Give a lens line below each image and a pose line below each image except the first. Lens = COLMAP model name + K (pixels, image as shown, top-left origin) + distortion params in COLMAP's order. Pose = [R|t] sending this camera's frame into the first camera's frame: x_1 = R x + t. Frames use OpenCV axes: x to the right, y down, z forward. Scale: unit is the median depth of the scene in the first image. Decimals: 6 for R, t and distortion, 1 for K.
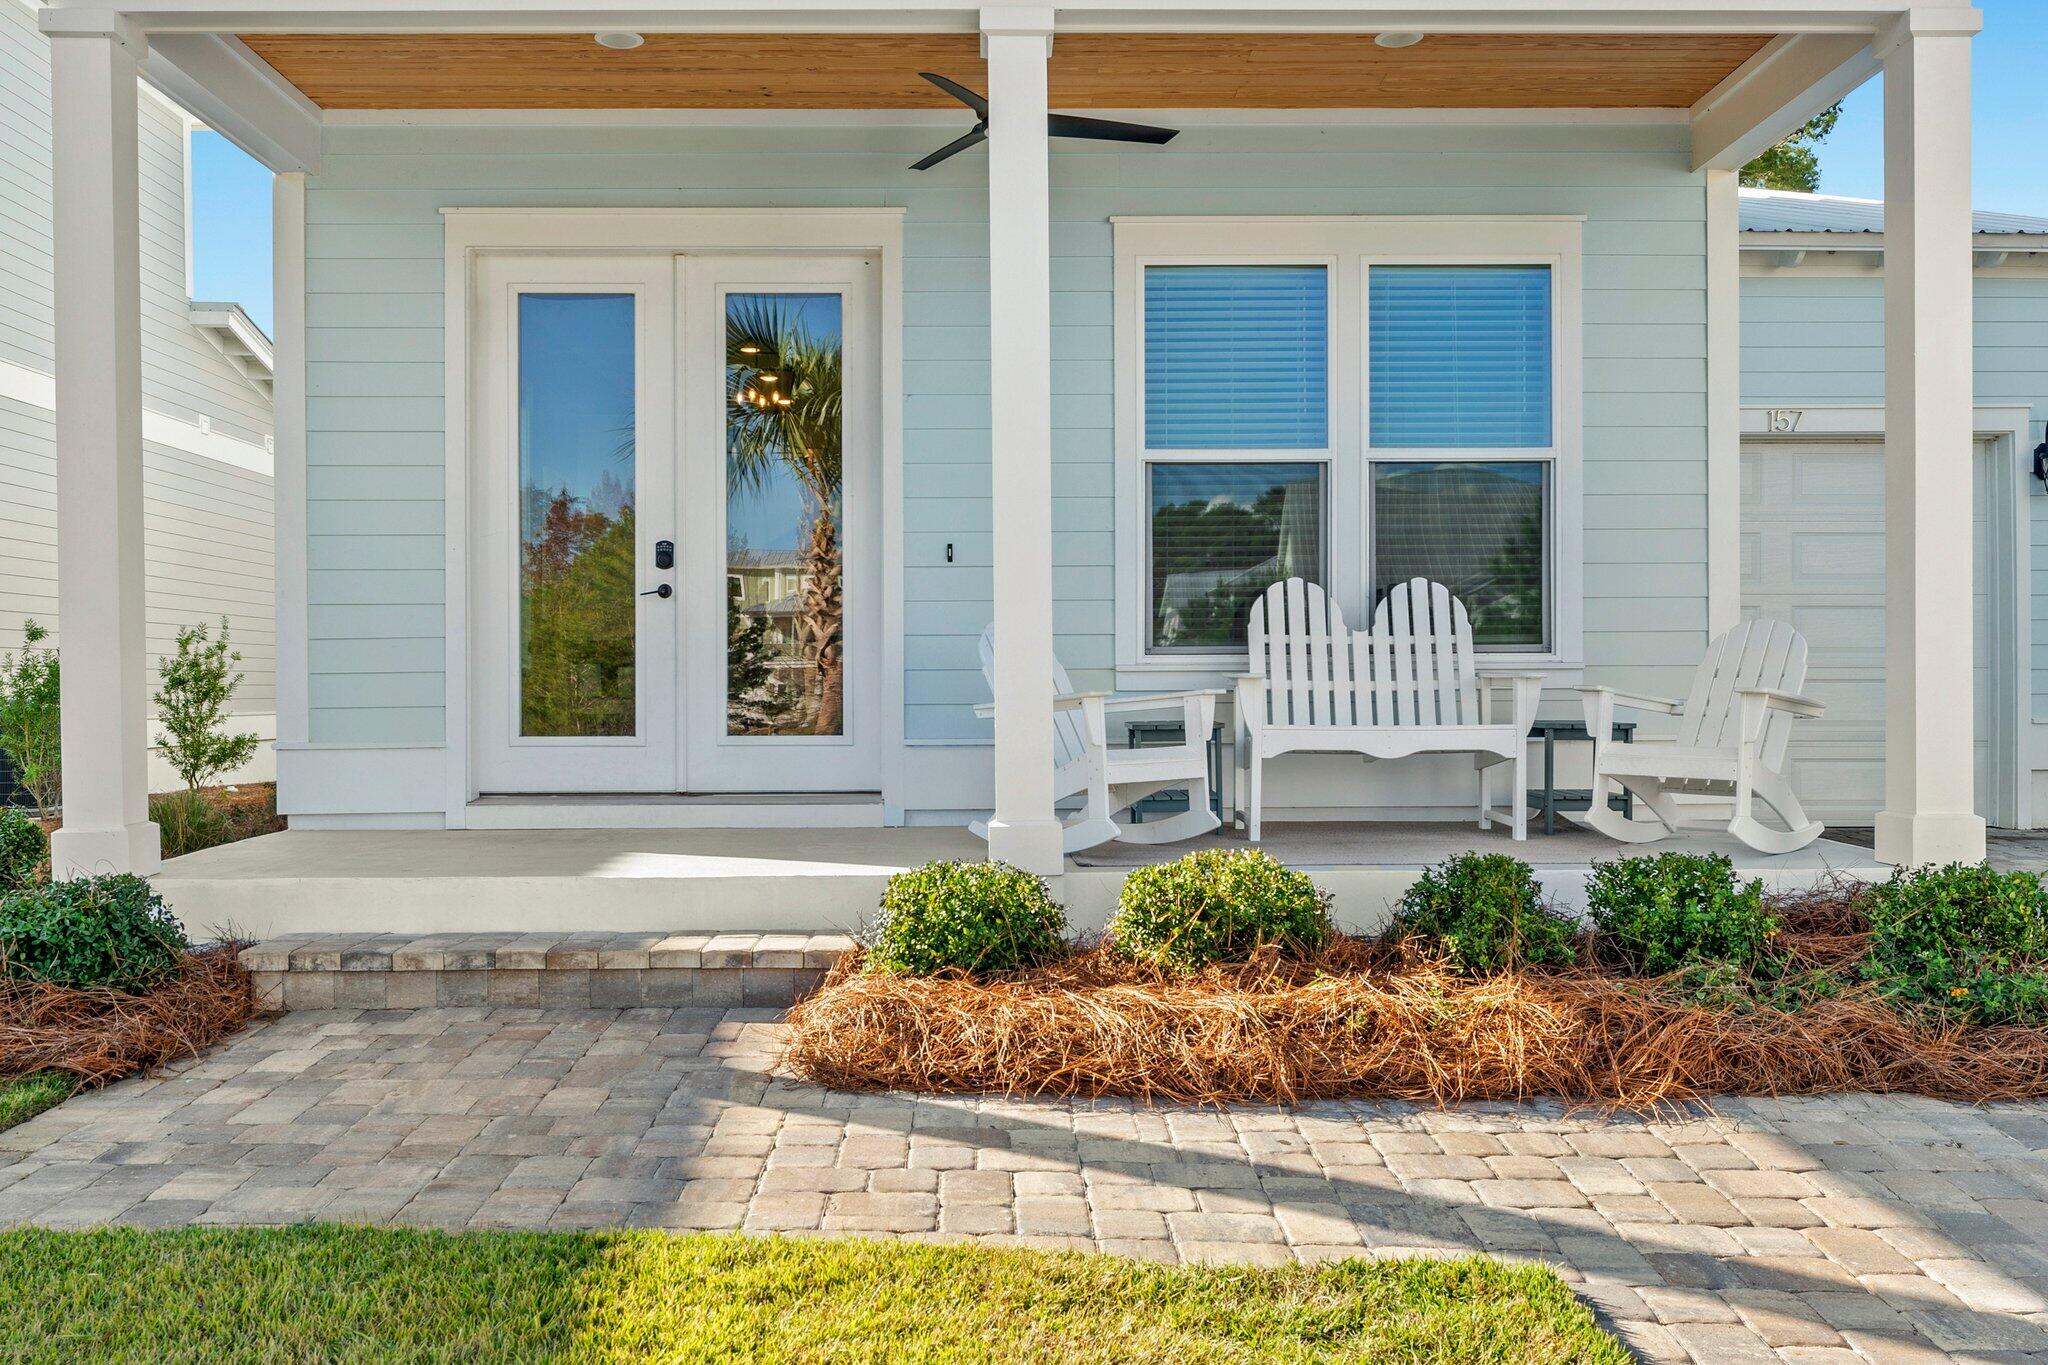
lens RADIAL K [[1733.2, 0, 1004.6], [0, 1733.2, 686.0], [0, 0, 1]] dist [-0.001642, 0.001057]
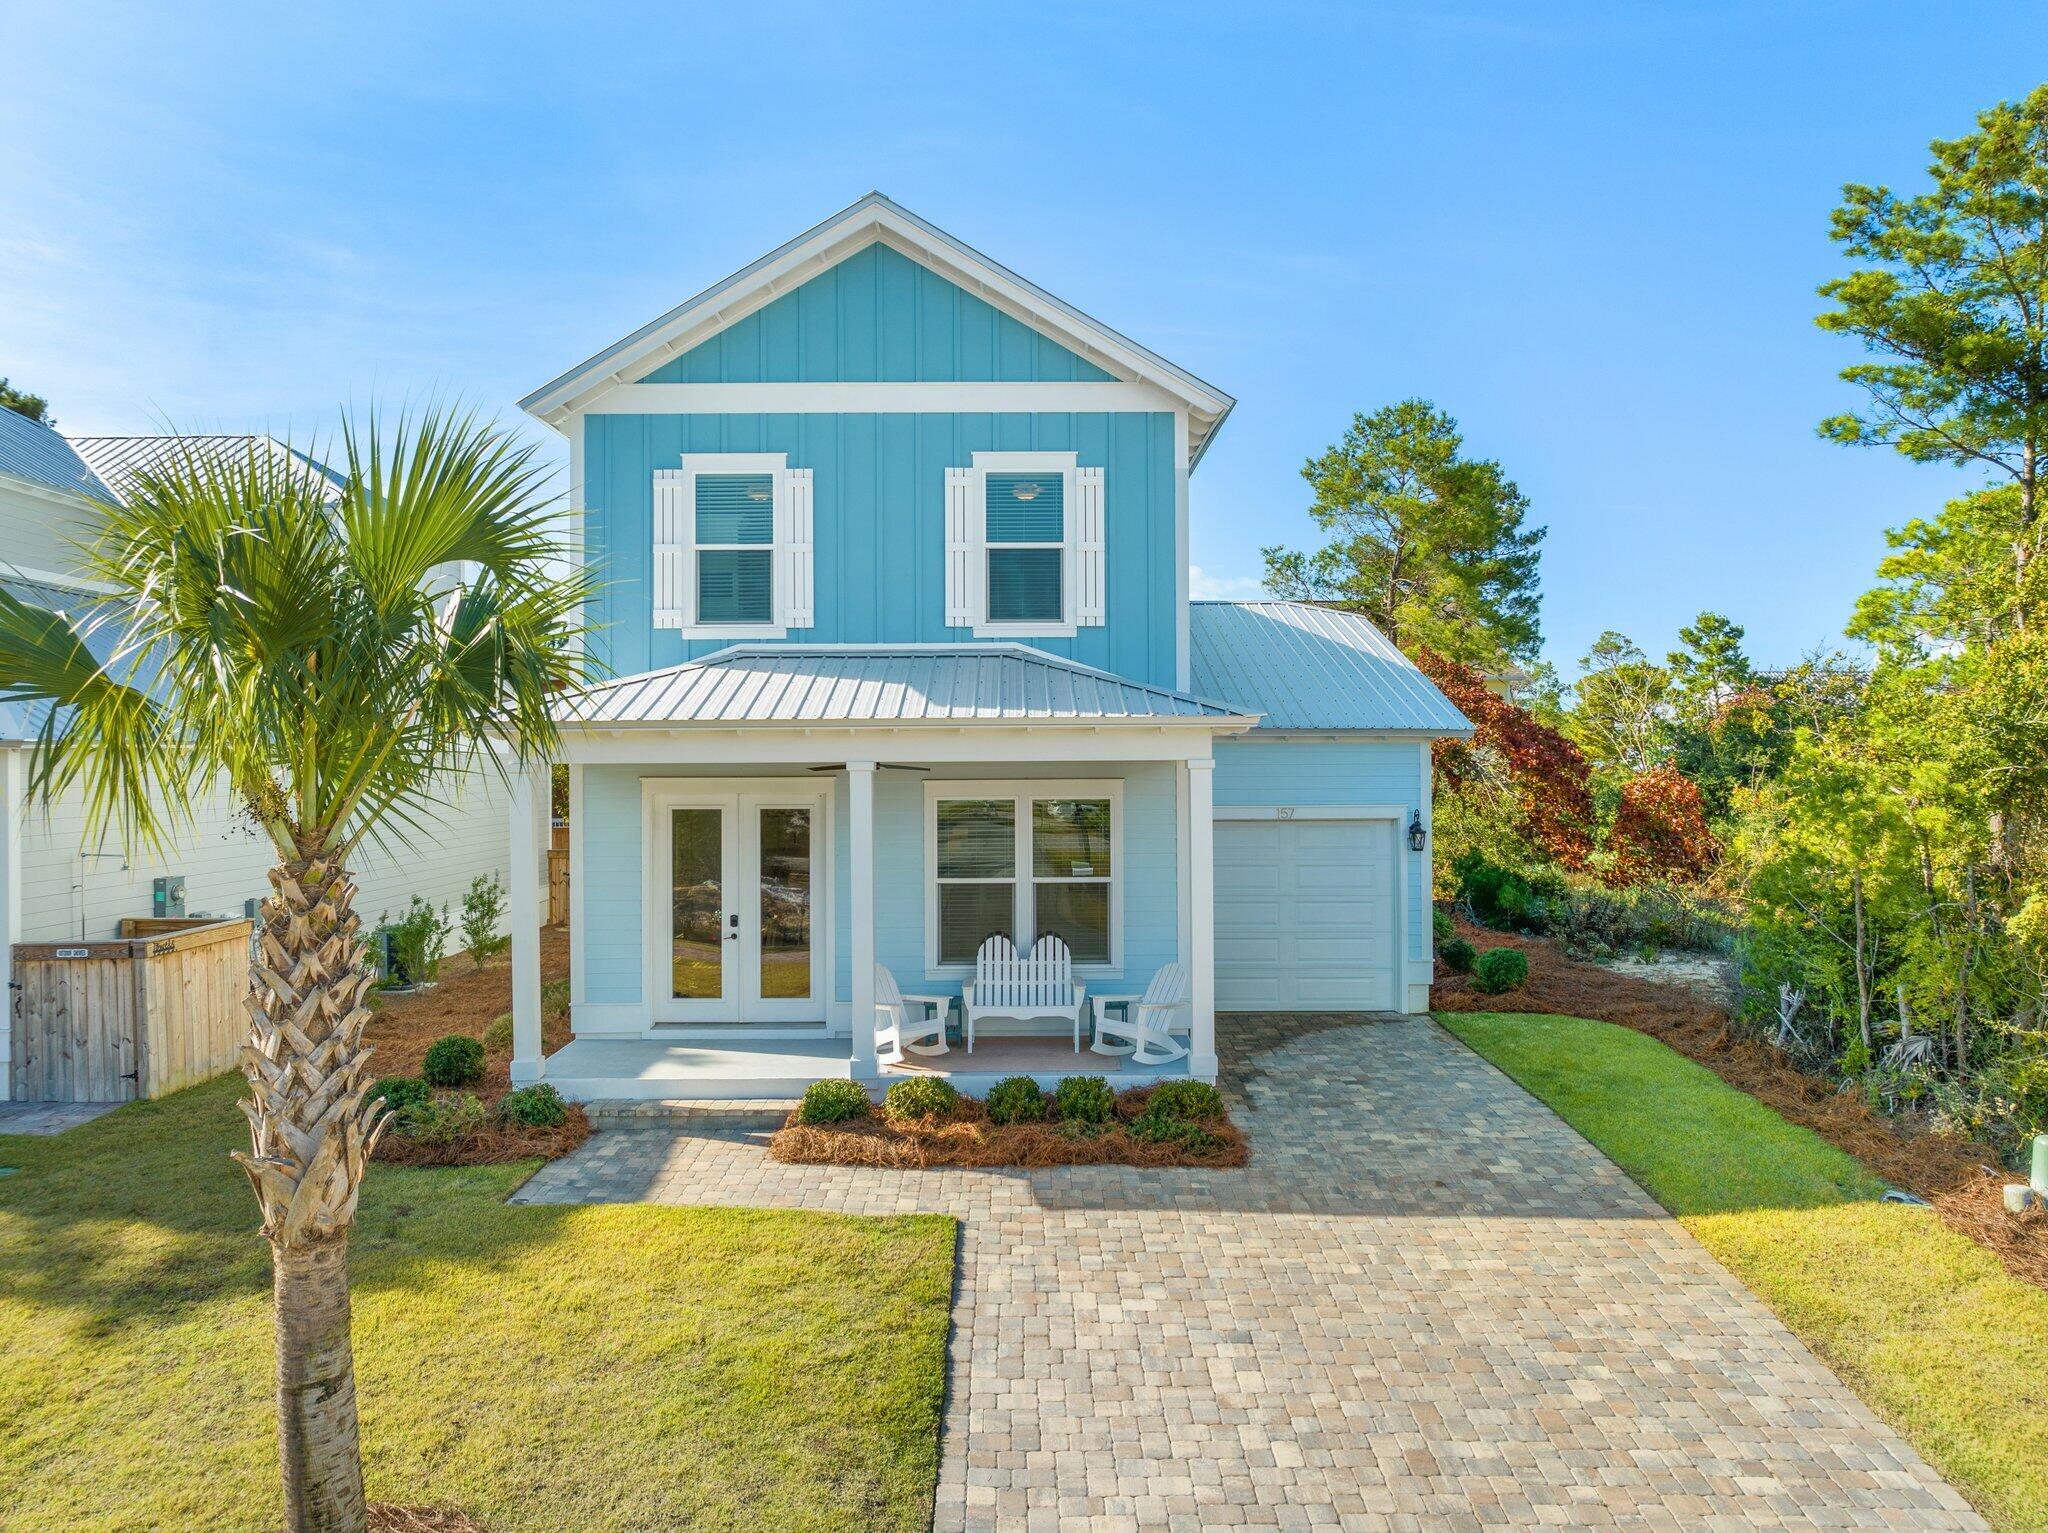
lens RADIAL K [[1439.7, 0, 1035.8], [0, 1439.7, 758.7], [0, 0, 1]] dist [-0.035078, -0.001693]
pose [[0.999996, 0.001595, 0.002234, 0.208037], [-0.001589, 0.999994, -0.003071, -0.290810], [-0.002239, 0.003067, 0.999993, -0.948508]]
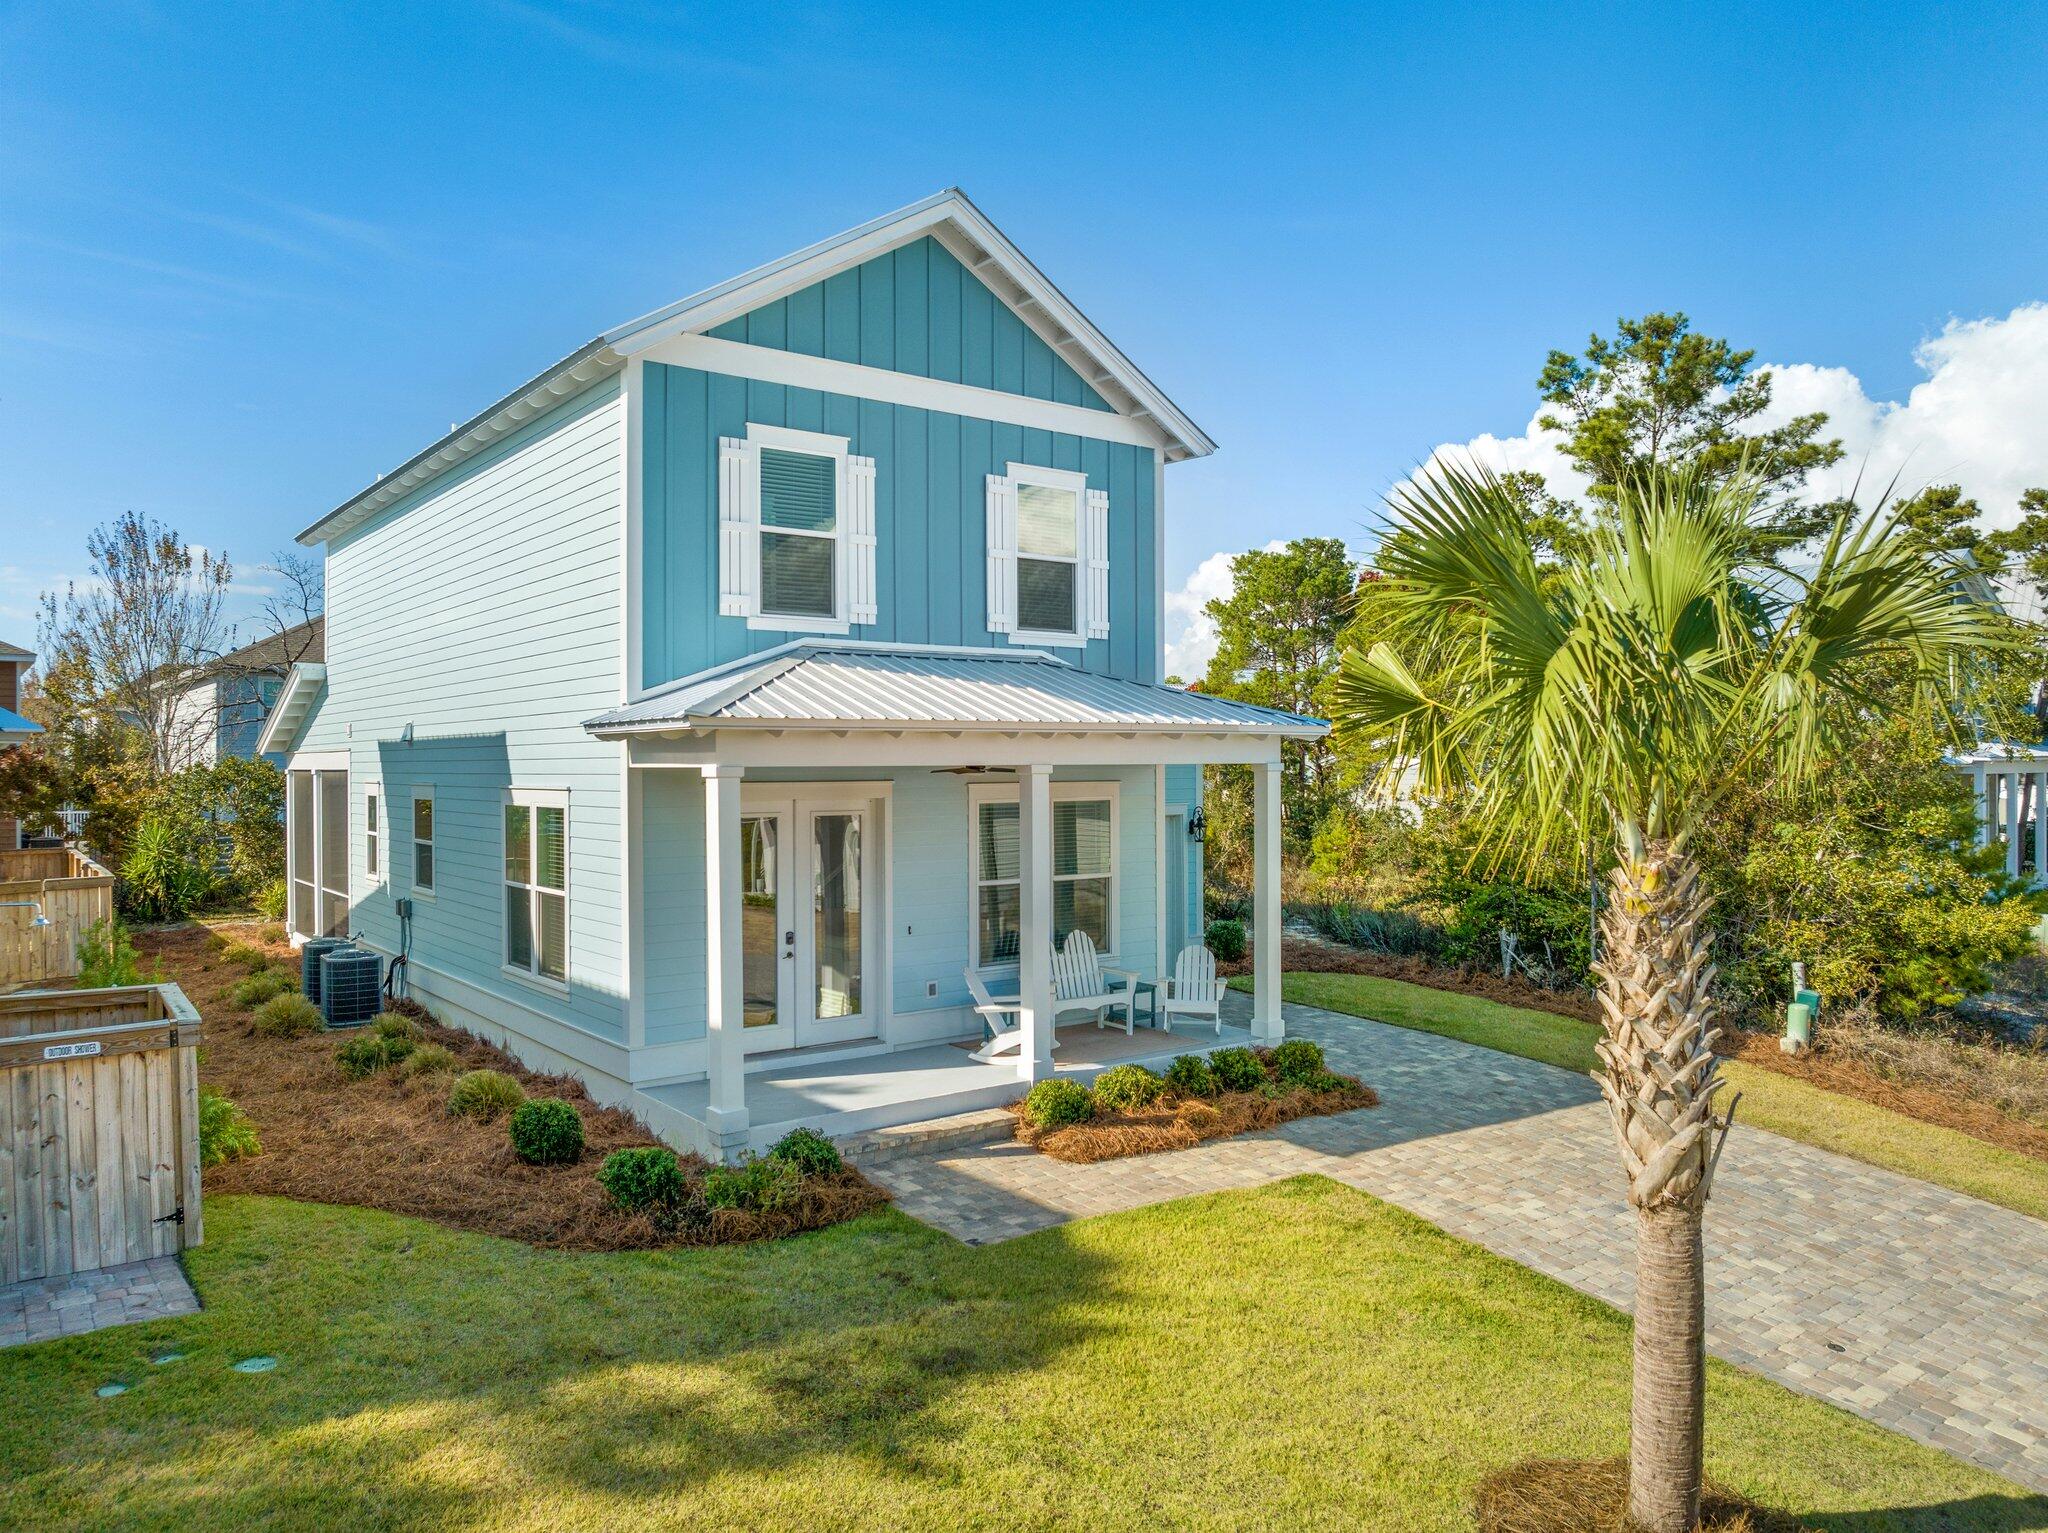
lens RADIAL K [[1439.7, 0, 1035.8], [0, 1439.7, 758.7], [0, 0, 1]] dist [-0.035078, -0.001693]
pose [[0.798612, 0.004653, 0.601829, -1.032626], [-0.000241, 0.999973, -0.007412, -0.286653], [-0.601847, 0.005775, 0.798591, -0.613513]]
